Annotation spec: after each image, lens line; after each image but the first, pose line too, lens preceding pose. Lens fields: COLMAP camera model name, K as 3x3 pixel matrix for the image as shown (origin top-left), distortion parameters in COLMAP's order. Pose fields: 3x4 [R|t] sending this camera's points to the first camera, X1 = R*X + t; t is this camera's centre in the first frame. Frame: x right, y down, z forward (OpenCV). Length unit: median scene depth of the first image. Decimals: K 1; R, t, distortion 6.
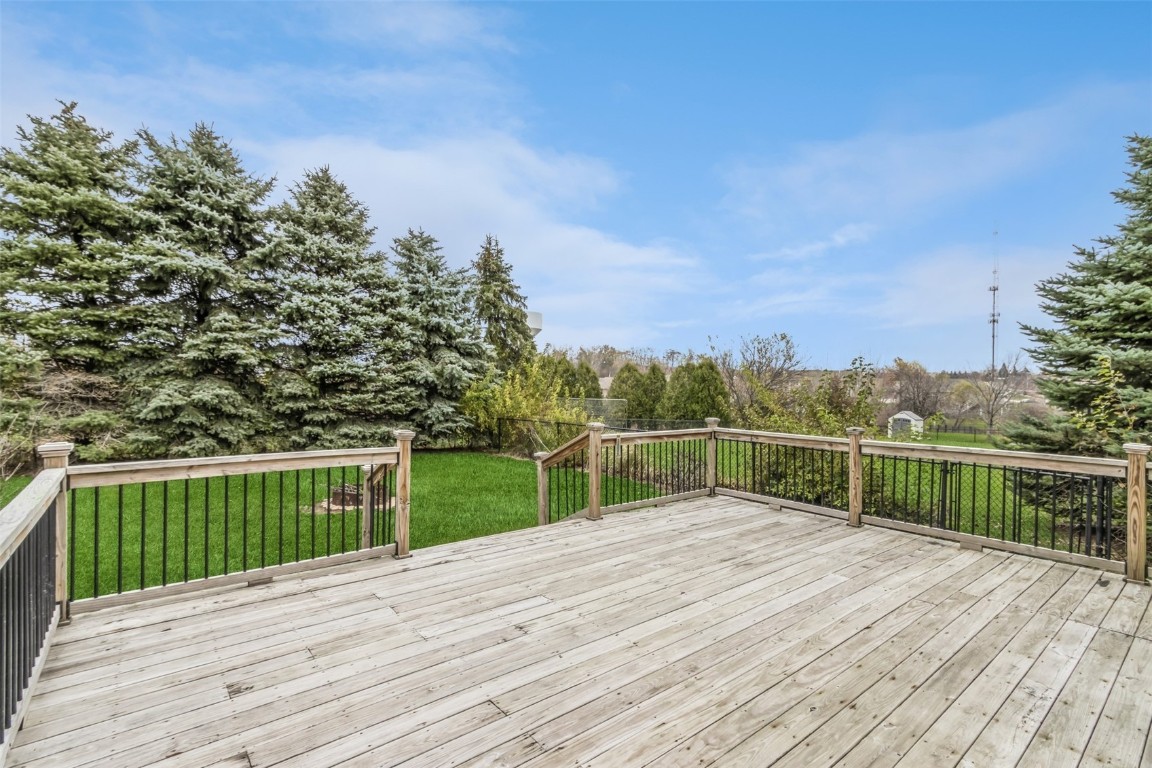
lens RADIAL K [[533.8, 0, 576.3], [0, 533.8, 391.2], [0, 0, 1]] dist [0.005139, -0.000895]
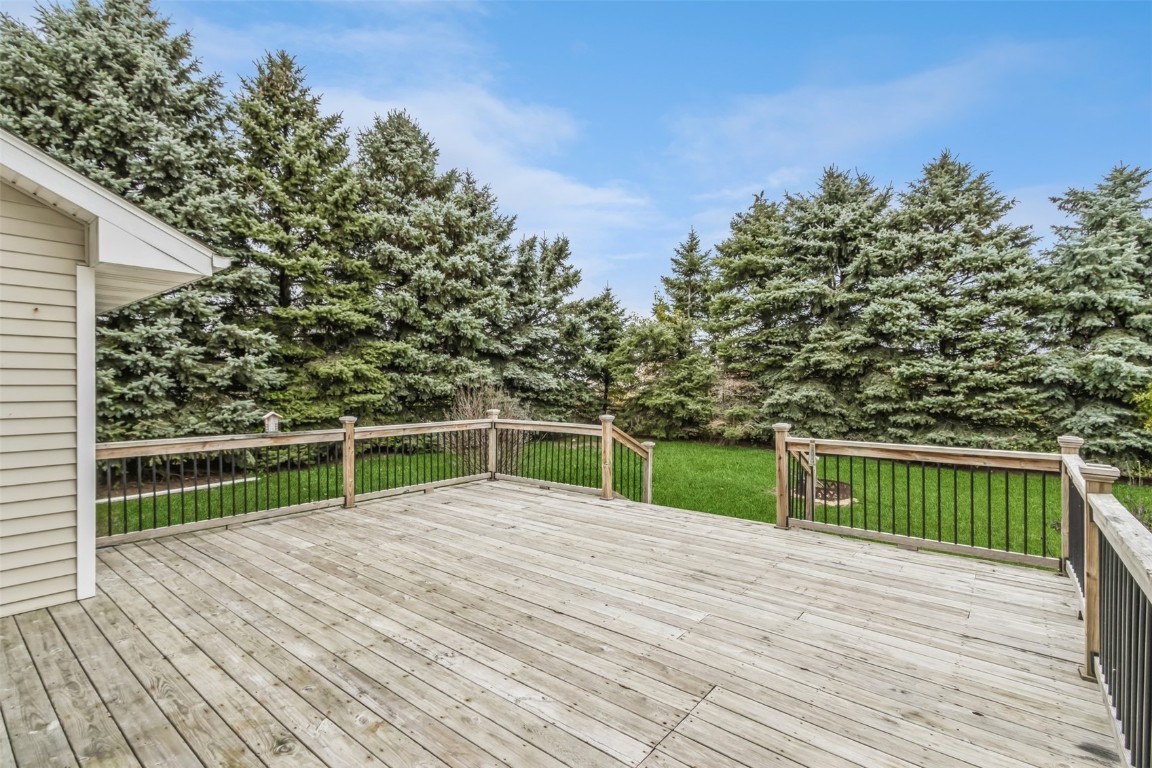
lens RADIAL K [[533.8, 0, 553.4], [0, 533.8, 384.8], [0, 0, 1]] dist [0.005139, -0.000895]
pose [[0.184977, -0.014372, -0.982638, 0.431383], [-0.004549, 0.999870, -0.015480, 0.004422], [0.982732, 0.007334, 0.184888, 0.219377]]
